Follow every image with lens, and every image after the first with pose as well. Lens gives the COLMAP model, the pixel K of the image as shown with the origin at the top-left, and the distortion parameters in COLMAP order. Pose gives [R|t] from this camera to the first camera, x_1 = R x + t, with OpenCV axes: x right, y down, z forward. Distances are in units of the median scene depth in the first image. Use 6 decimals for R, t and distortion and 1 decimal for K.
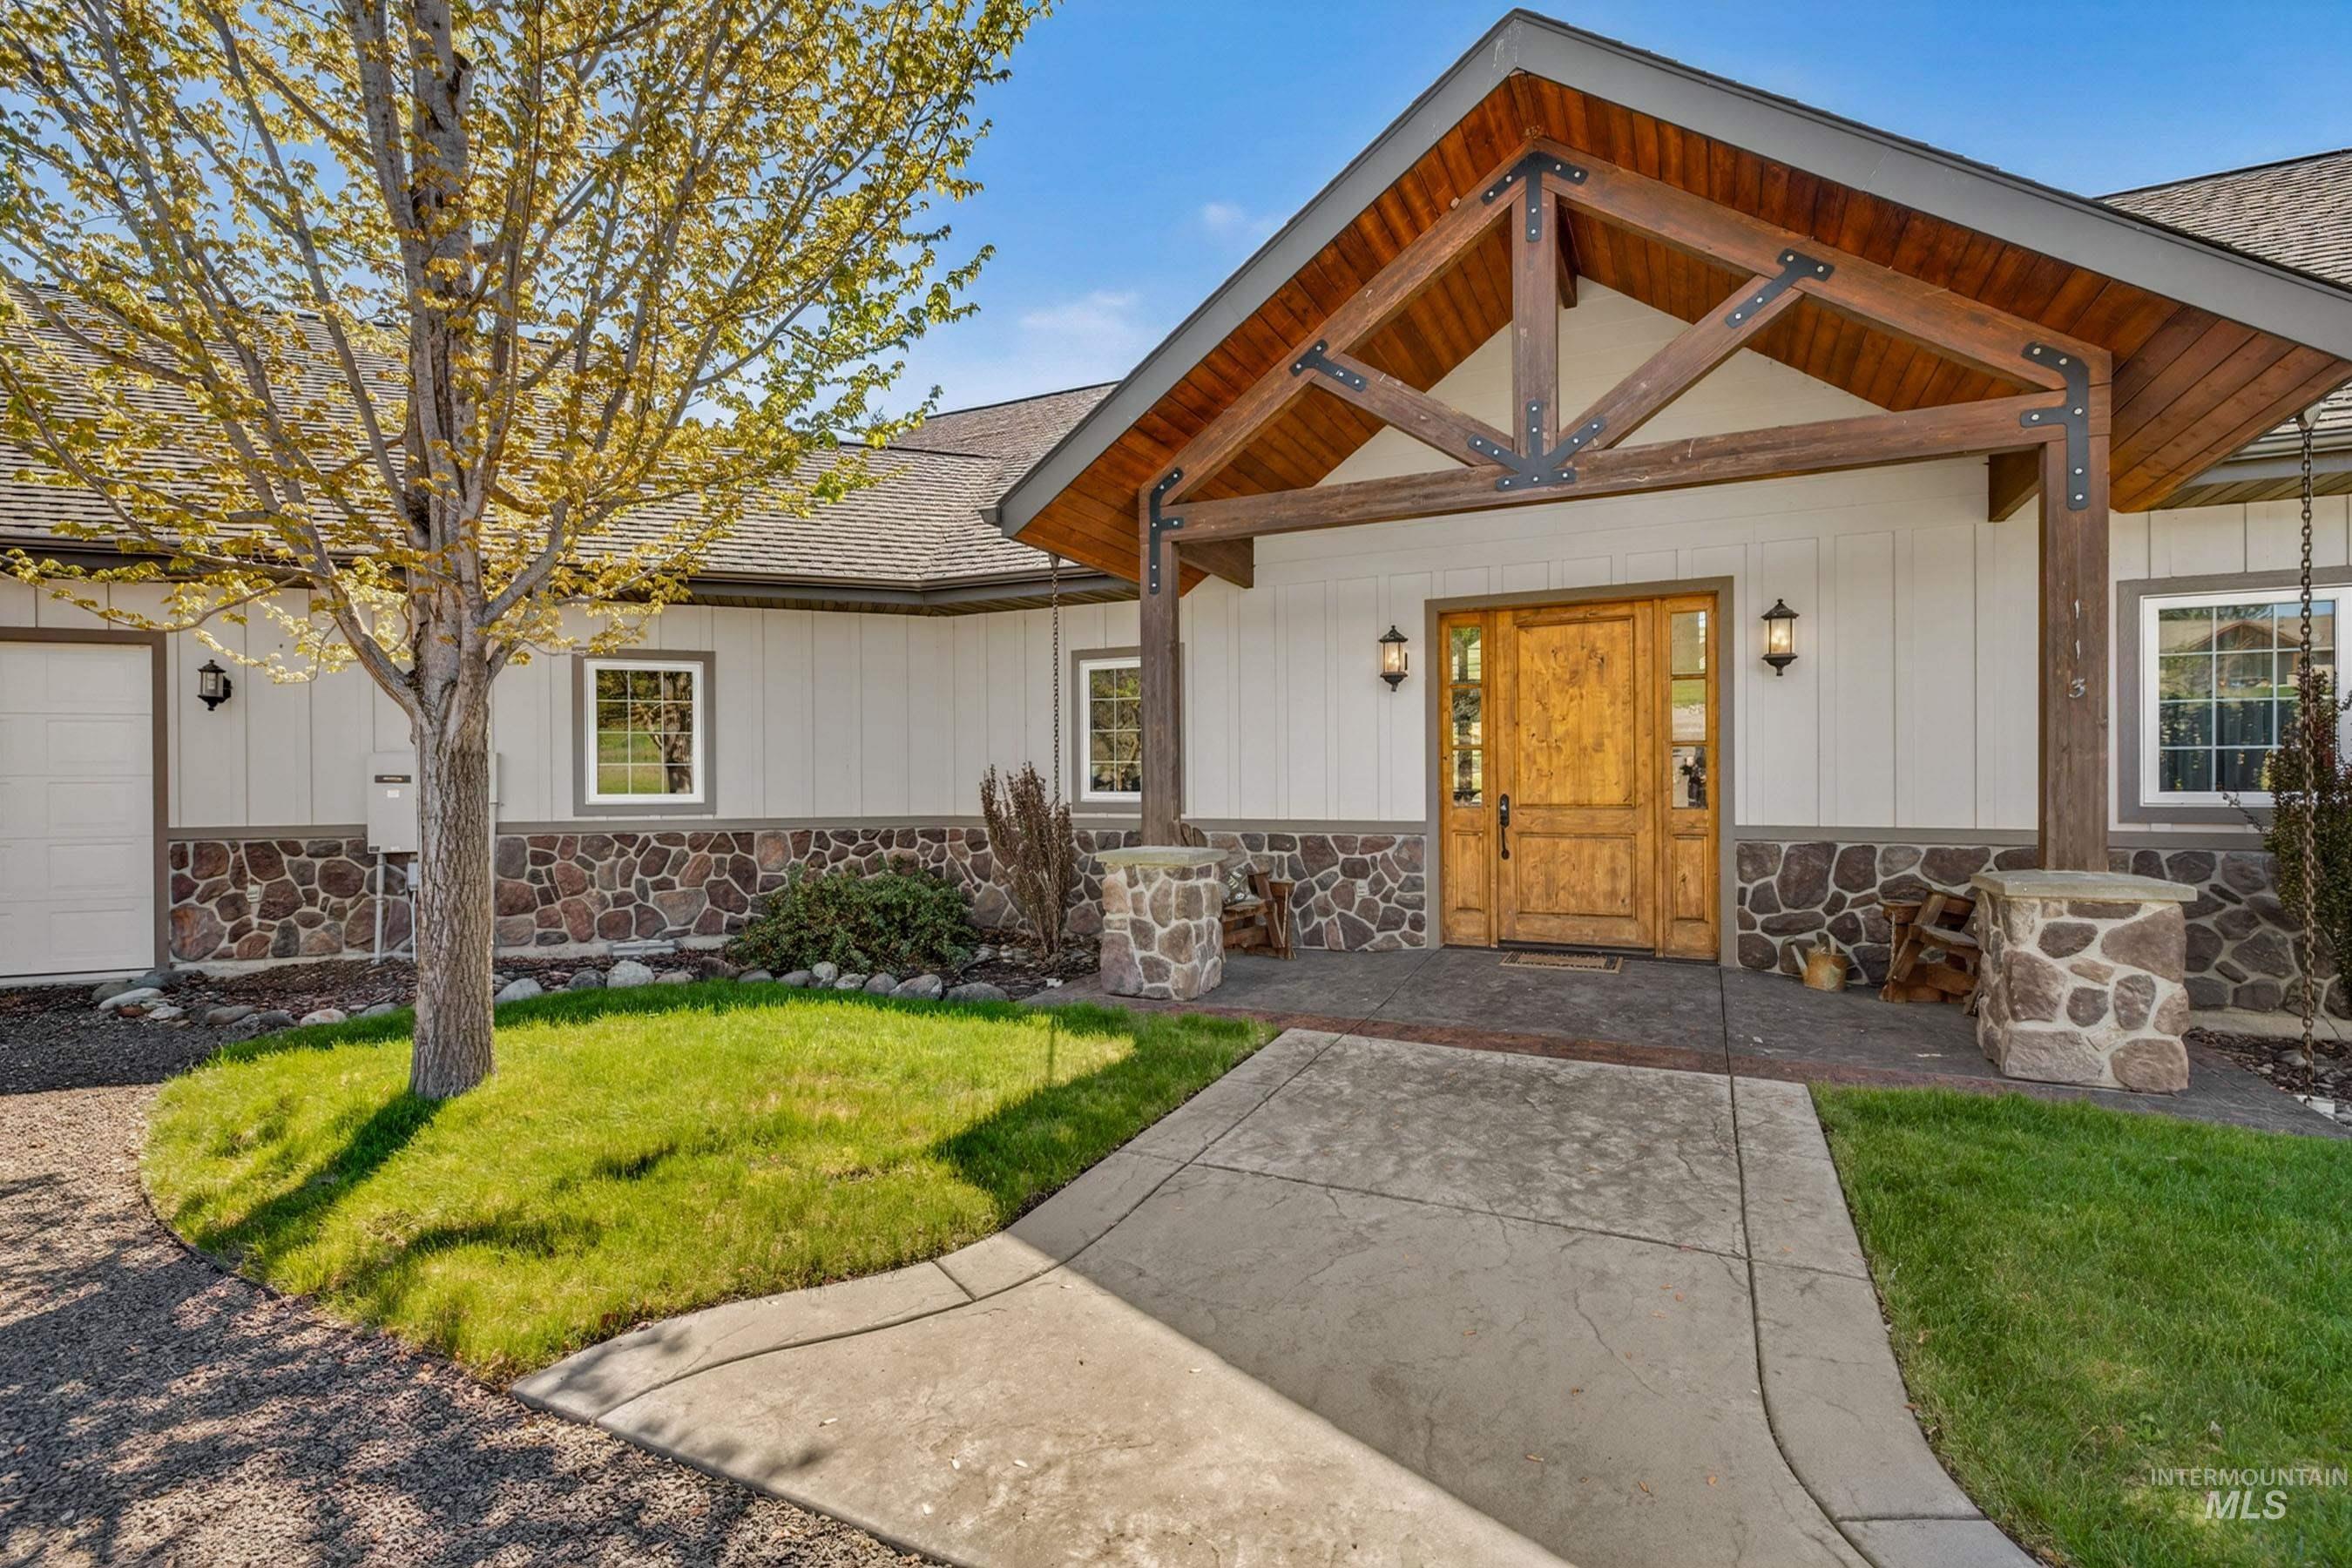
lens RADIAL K [[985.2, 0, 1181.3], [0, 985.2, 764.8], [0, 0, 1]] dist [0.000394, -0.000268]
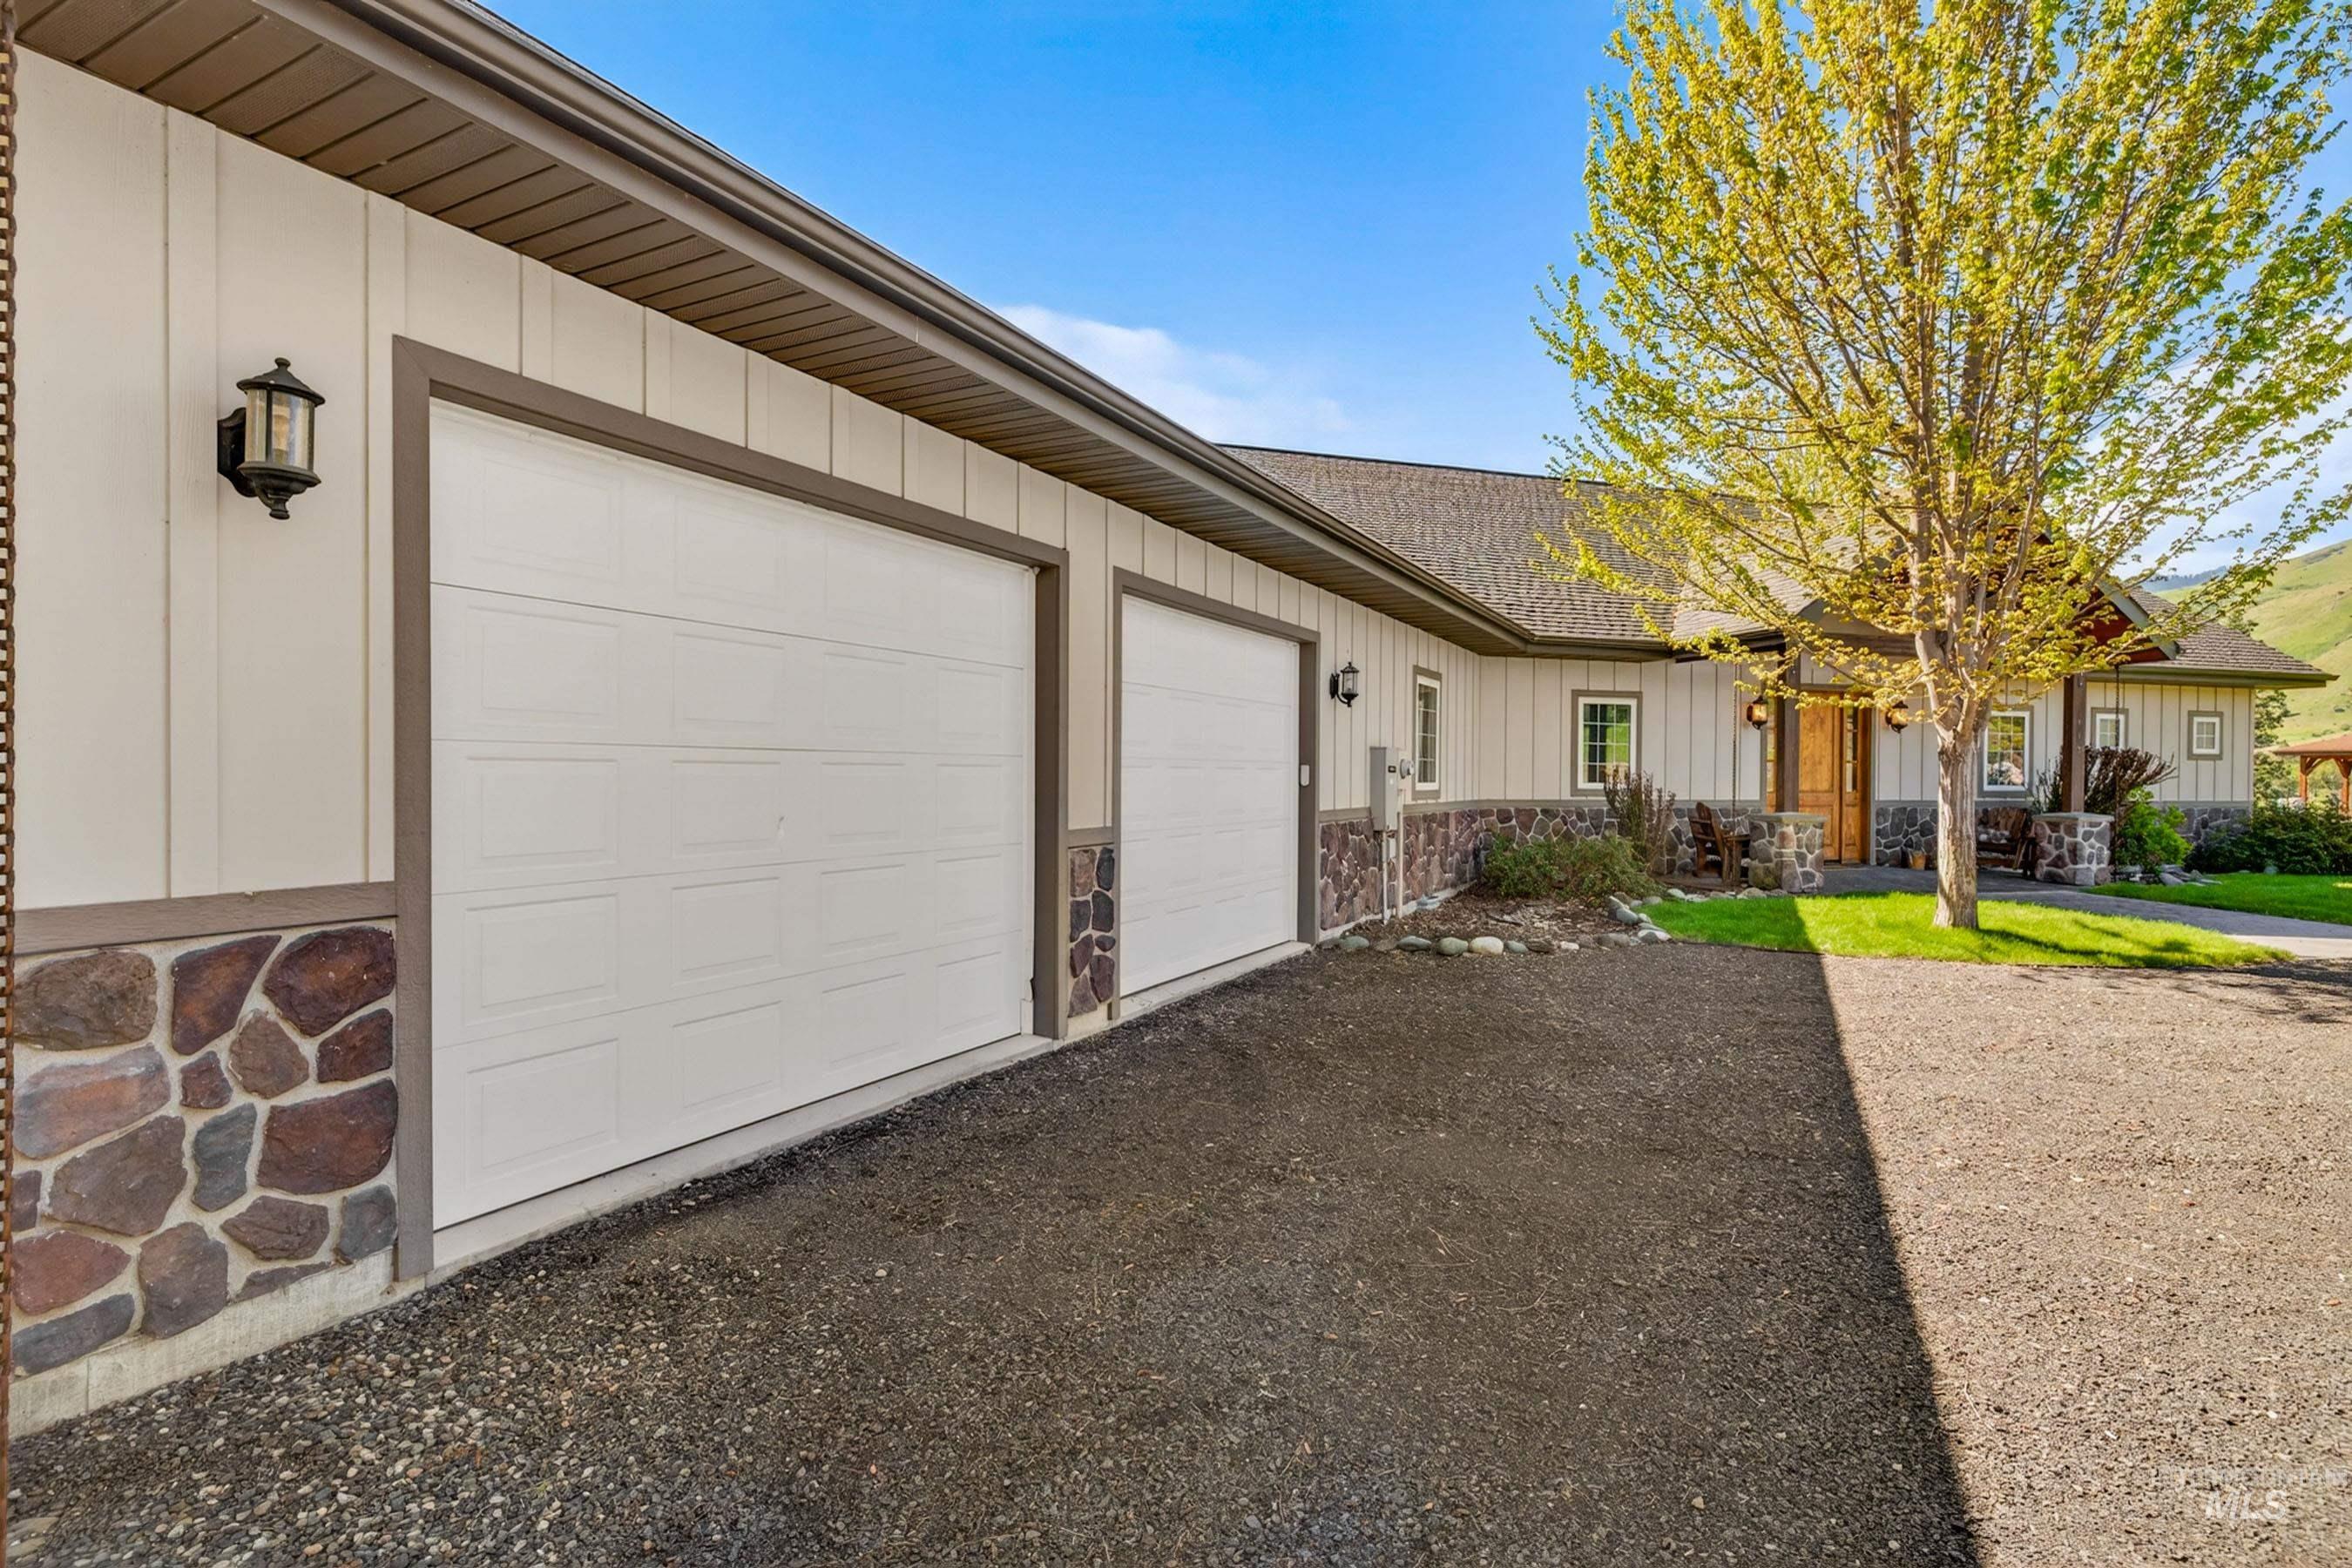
lens RADIAL K [[985.2, 0, 1181.3], [0, 985.2, 764.8], [0, 0, 1]] dist [0.000394, -0.000268]
pose [[0.788792, 0.015816, 0.614456, -1.796540], [-0.022733, 0.999736, 0.003450, 0.009119], [-0.614239, -0.016690, 0.788943, 0.201967]]
